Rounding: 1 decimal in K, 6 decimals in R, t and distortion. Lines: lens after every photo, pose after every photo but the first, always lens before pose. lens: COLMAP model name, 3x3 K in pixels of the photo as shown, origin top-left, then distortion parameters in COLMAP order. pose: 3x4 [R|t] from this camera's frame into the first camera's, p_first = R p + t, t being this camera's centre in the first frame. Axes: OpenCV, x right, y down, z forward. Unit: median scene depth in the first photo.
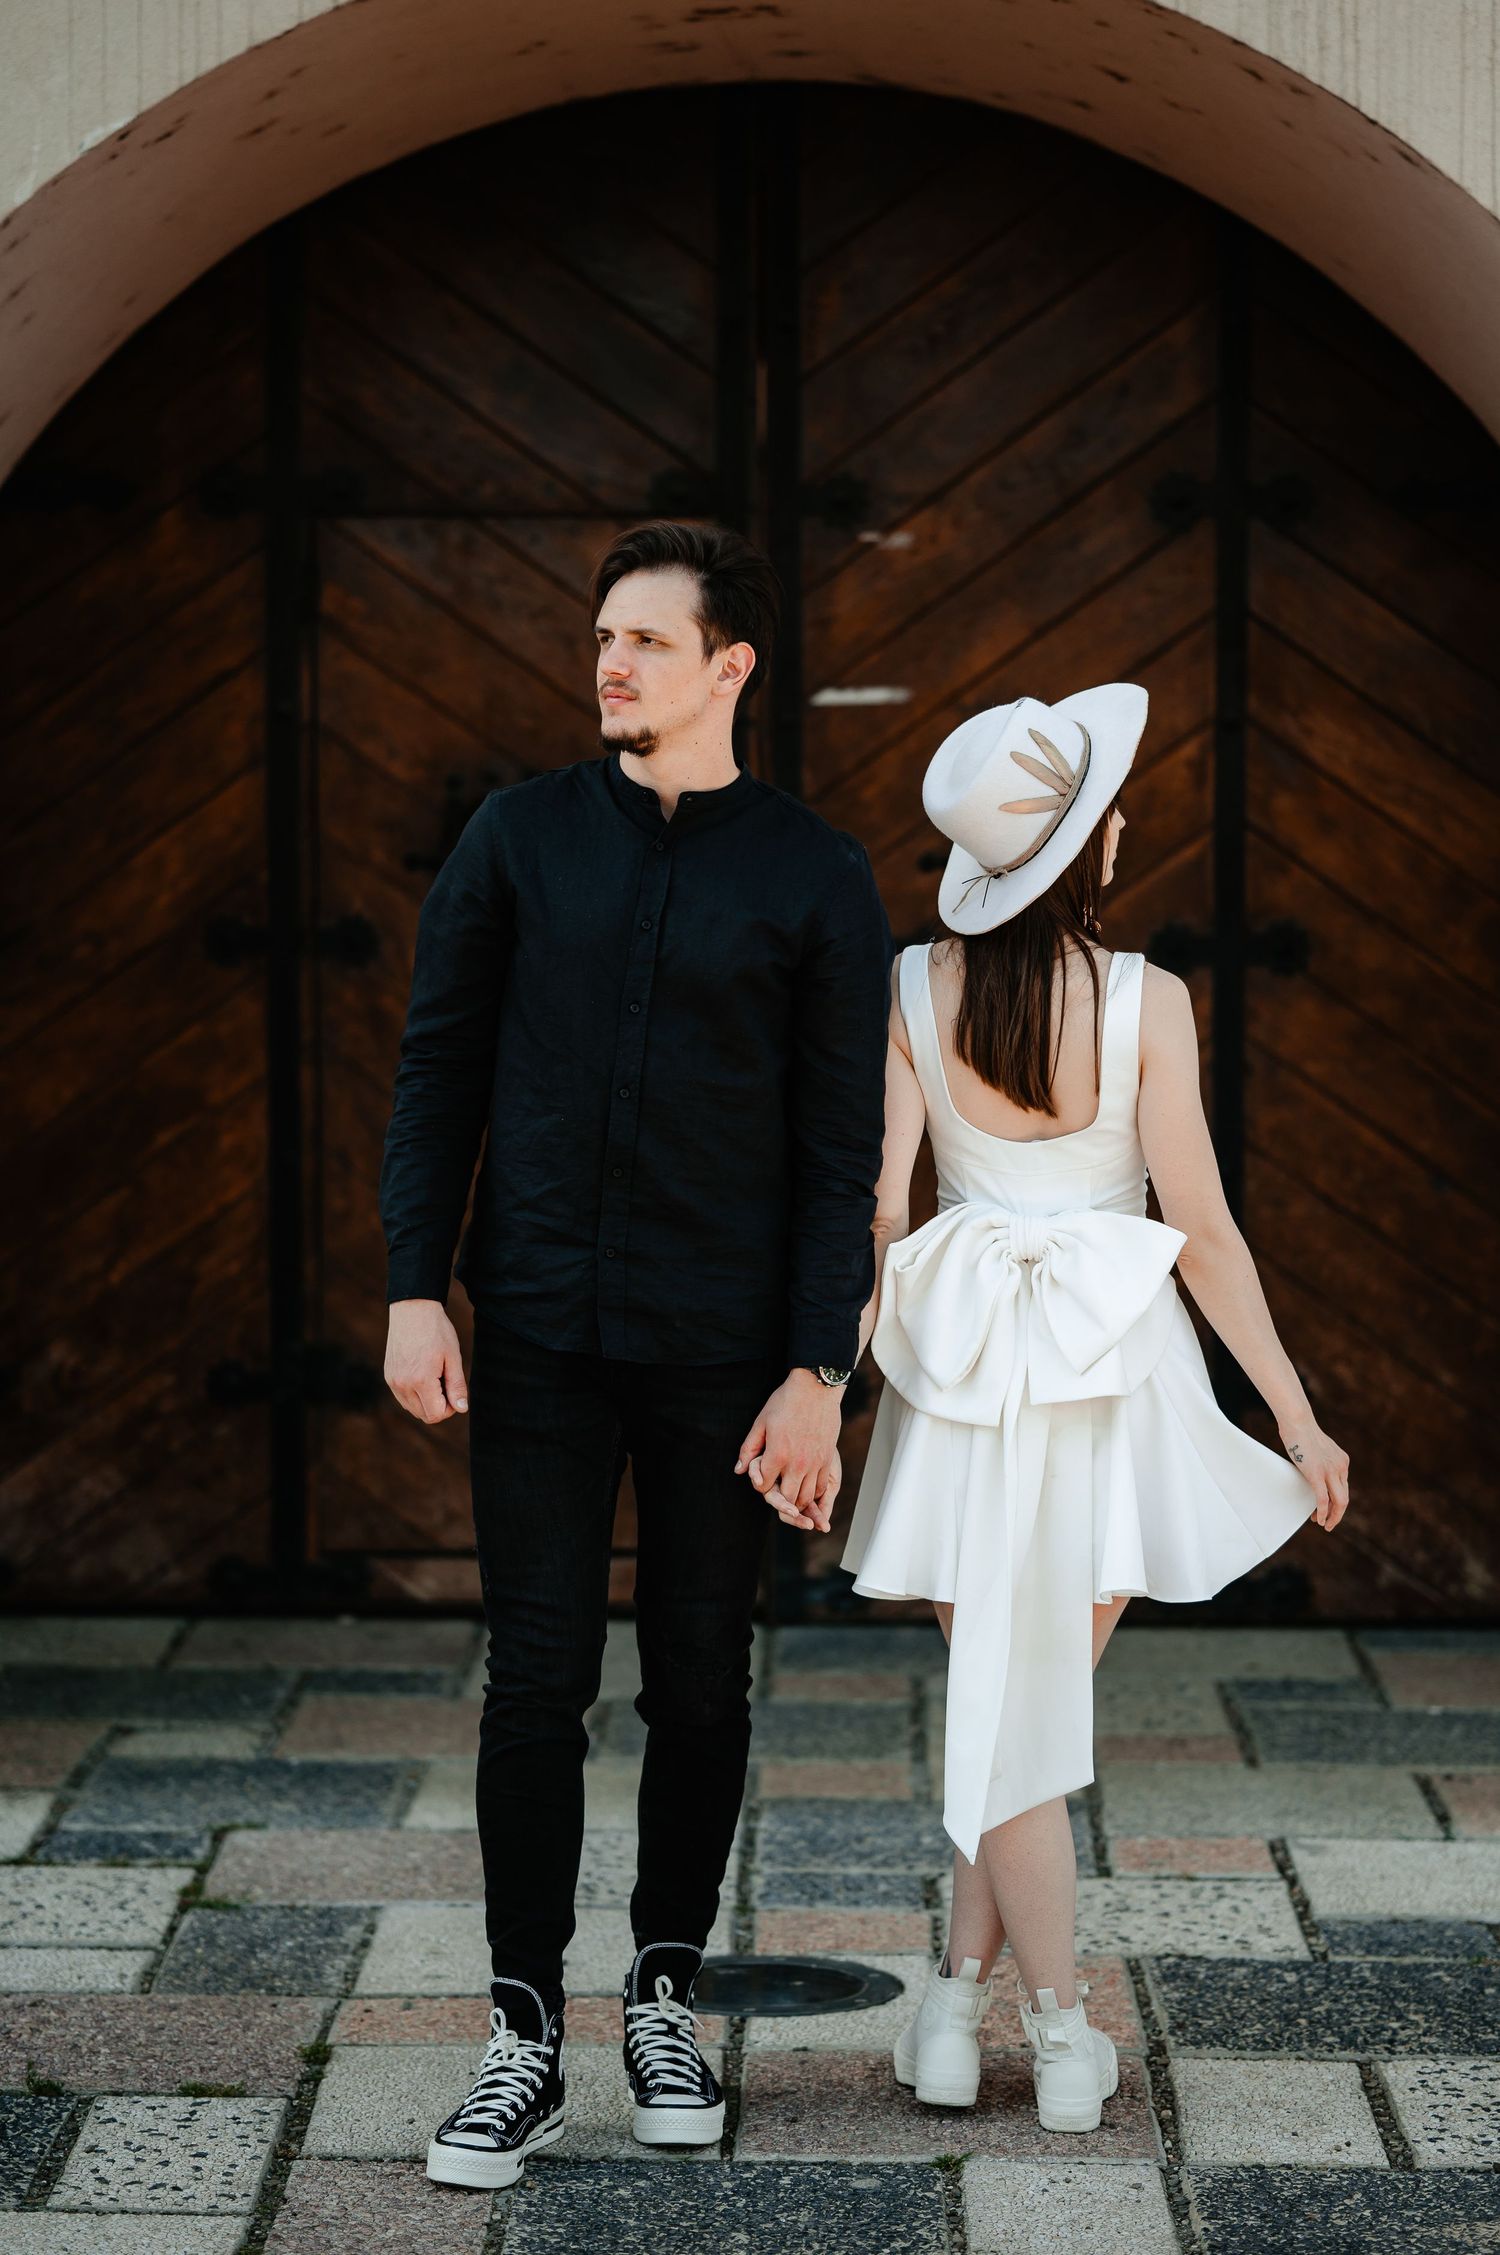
lens RADIAL K [[5666.2, 0, 781.8], [0, 5666.2, 1065.8], [0, 0, 1]] dist [0.102717, -1.251238]
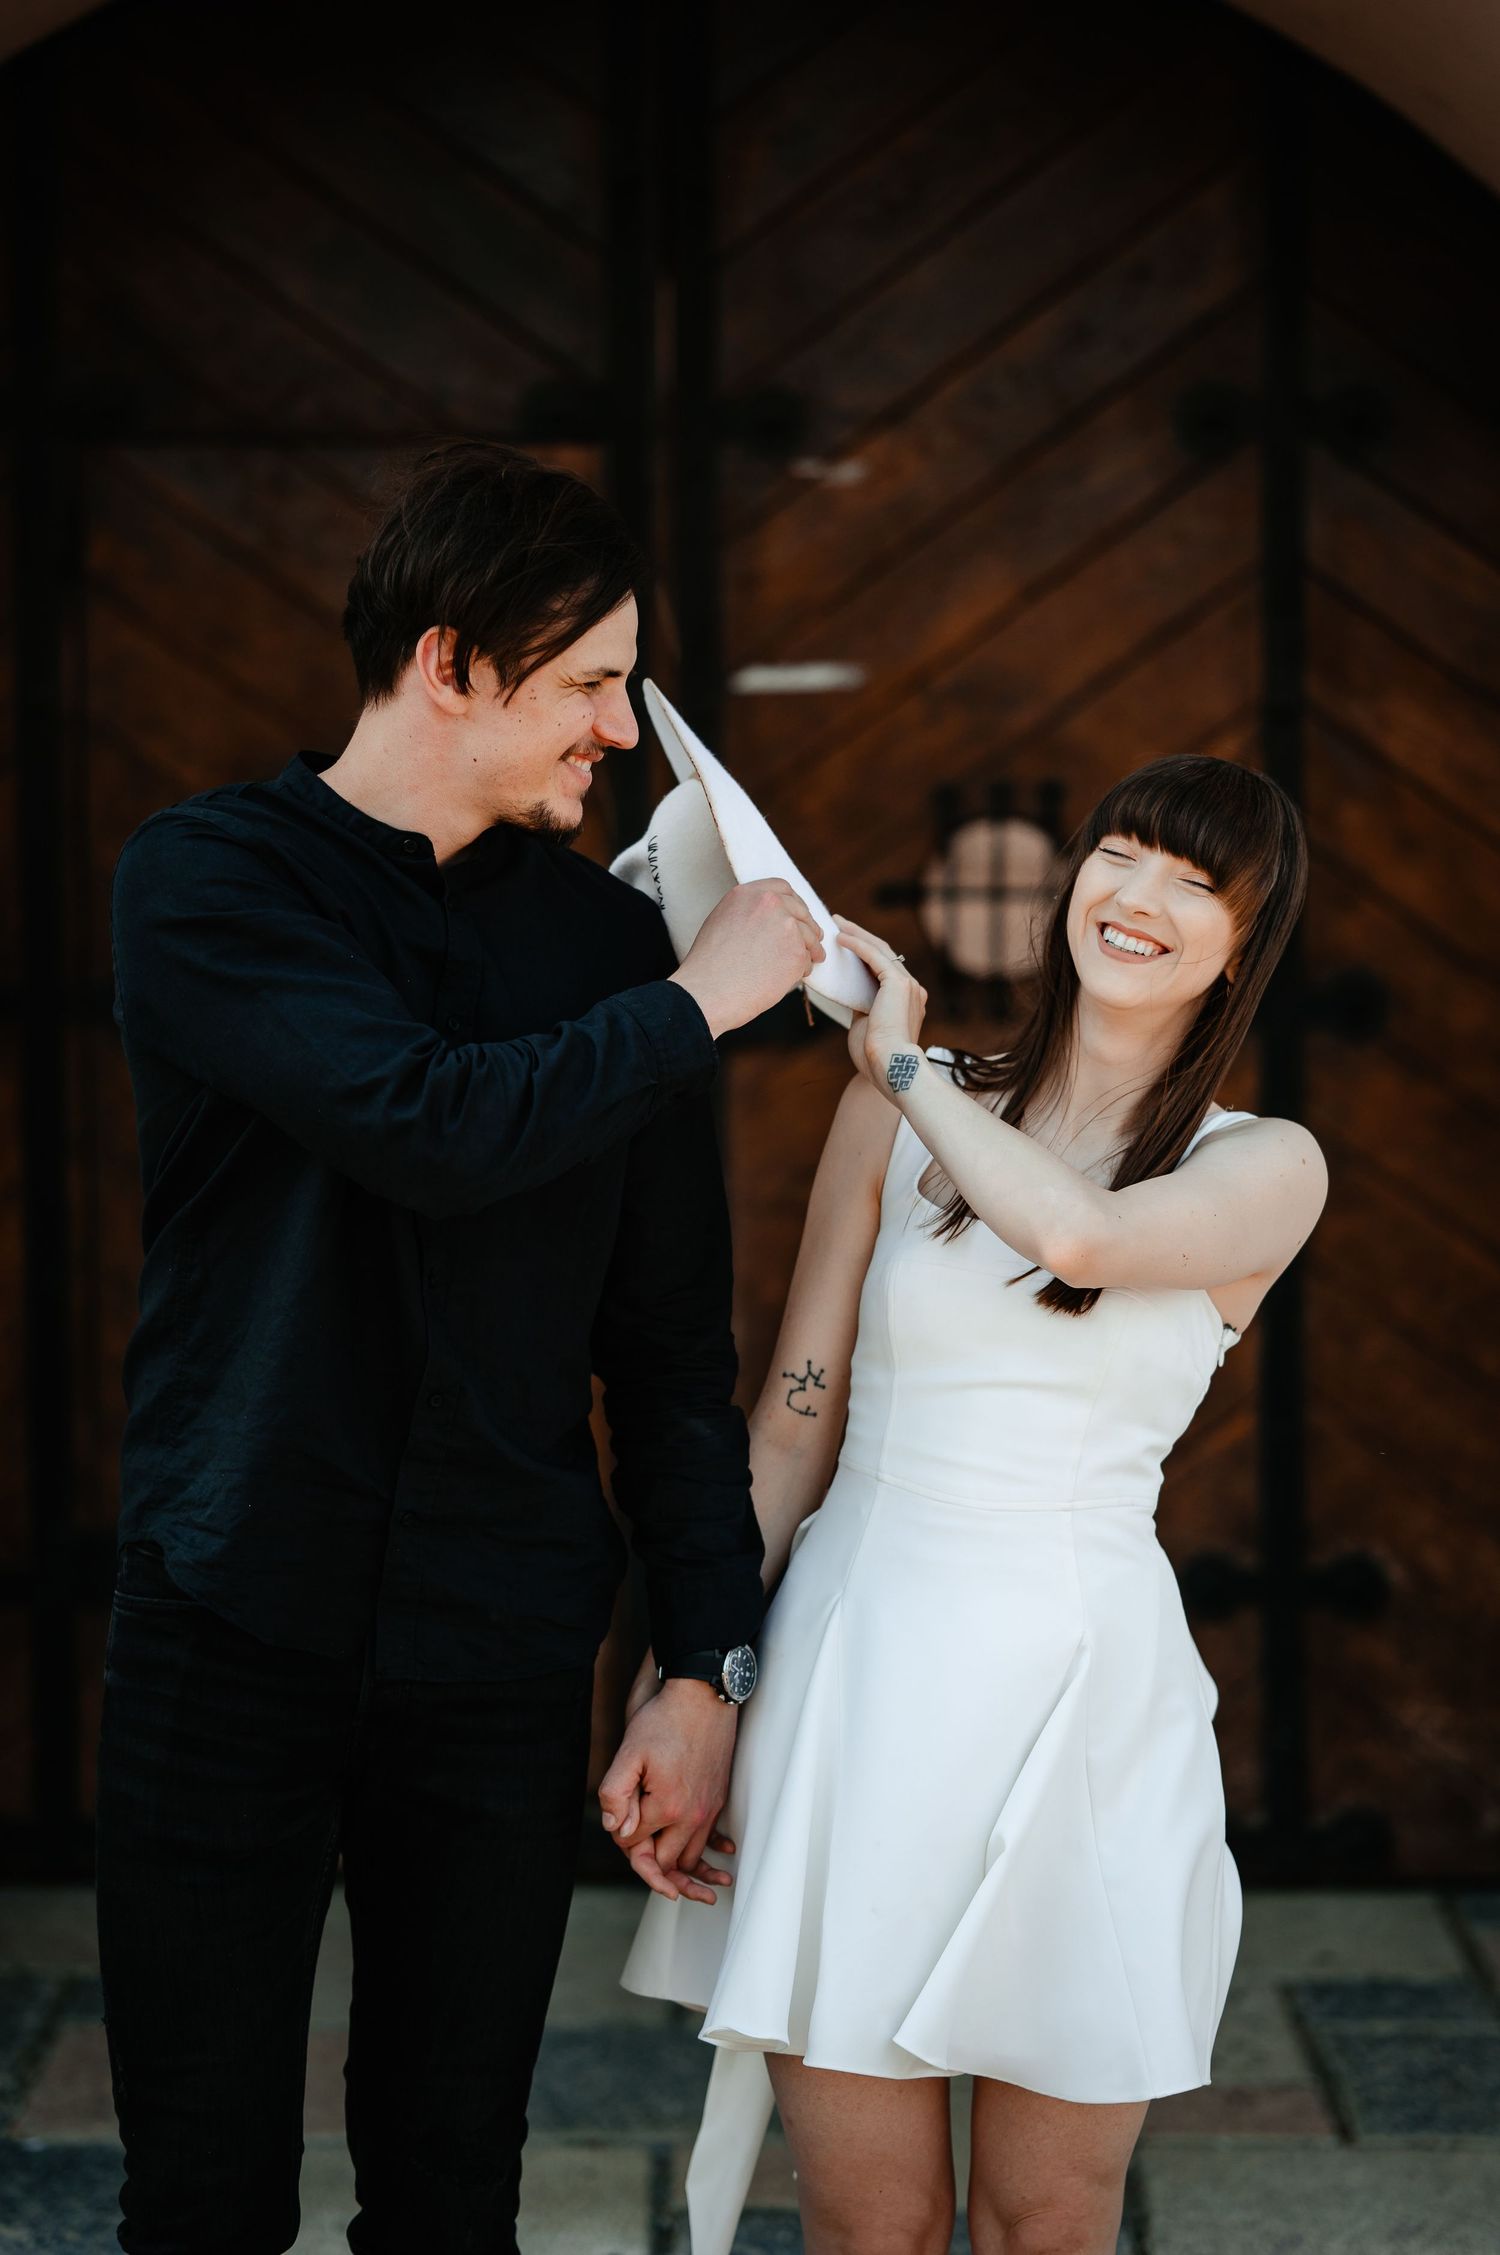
lens RADIAL K [[5666.2, 0, 781.8], [0, 5666.2, 1065.8], [0, 0, 1]] dist [0.102717, -1.251238]
pose [[0.999838, -0.005179, 0.017249, -0.001703], [0.005069, 0.999967, 0.006384, -0.018004], [-0.017281, -0.006295, 0.999831, 0.239028]]
